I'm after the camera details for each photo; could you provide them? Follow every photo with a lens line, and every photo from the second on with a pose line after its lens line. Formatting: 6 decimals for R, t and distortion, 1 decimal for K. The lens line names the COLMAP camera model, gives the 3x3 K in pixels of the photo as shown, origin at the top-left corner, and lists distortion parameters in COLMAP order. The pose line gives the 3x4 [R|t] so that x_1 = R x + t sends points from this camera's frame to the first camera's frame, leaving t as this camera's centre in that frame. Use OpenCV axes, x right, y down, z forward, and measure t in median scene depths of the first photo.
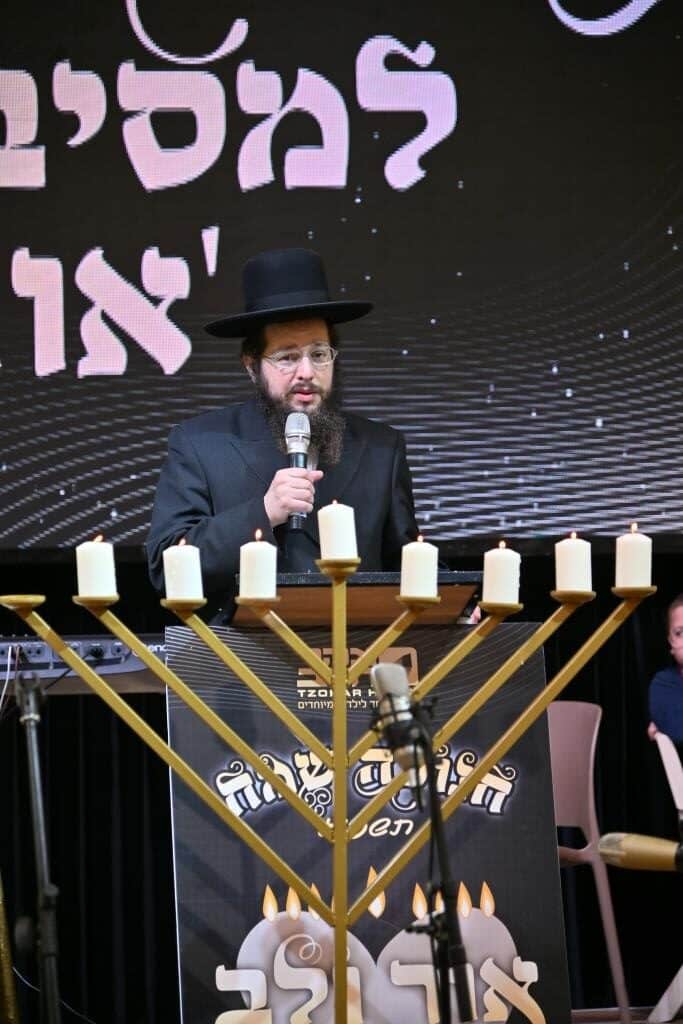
lens RADIAL K [[3238.8, 0, 340.4], [0, 3238.8, 577.1], [0, 0, 1]] dist [0.014973, -0.473202]
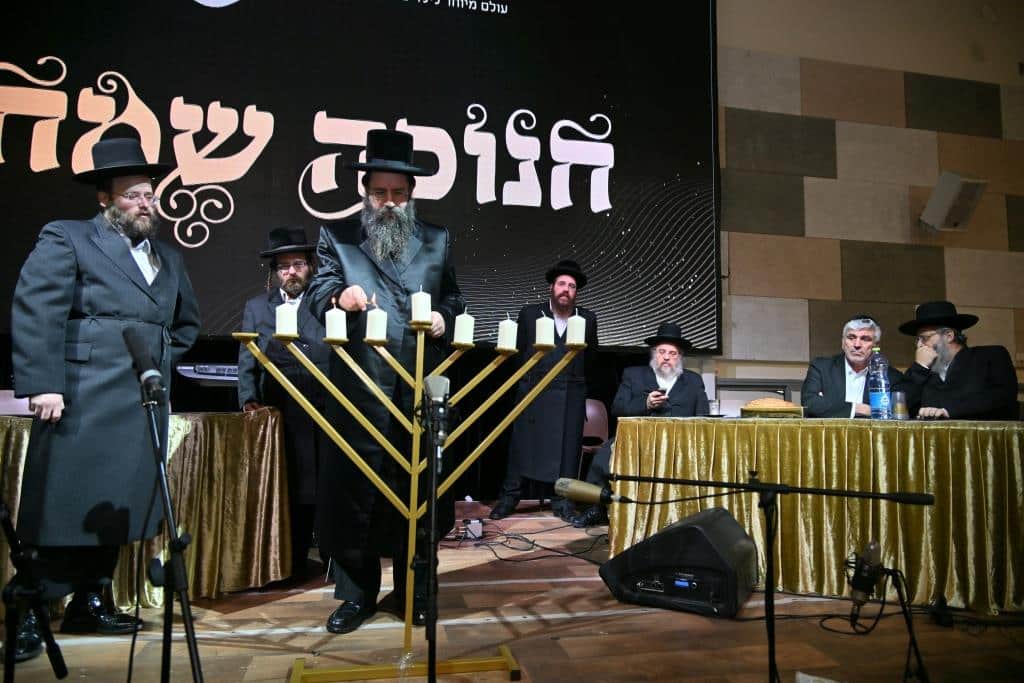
lens RADIAL K [[691.7, 0, 512.0], [0, 691.7, 341.5], [0, 0, 1]] dist [0.055005, 0.001323]
pose [[0.998418, 0.043243, 0.035927, 0.022317], [-0.041897, 0.998422, -0.037396, 0.011276], [-0.037487, 0.035832, 0.998654, 0.349276]]
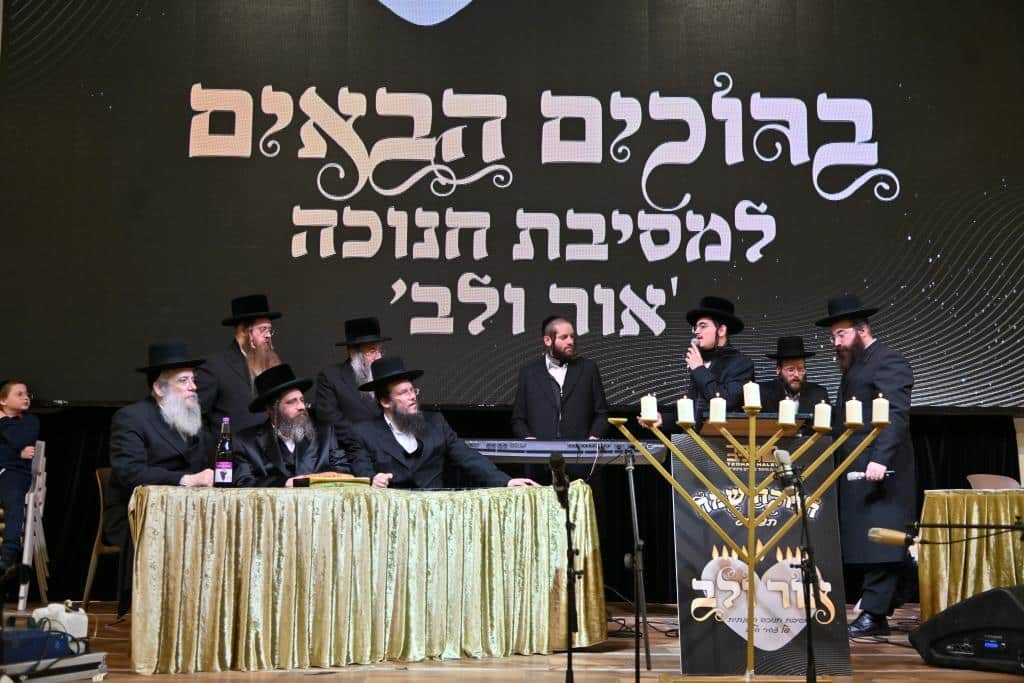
lens RADIAL K [[1254.5, 0, 512.0], [0, 1254.5, 341.5], [0, 0, 1]] dist [0.009083, 0.054079]
pose [[0.989649, 0.015720, -0.142644, -0.025718], [-0.025164, 0.997591, -0.064651, 0.006329], [0.141284, 0.067572, 0.987660, 0.041446]]
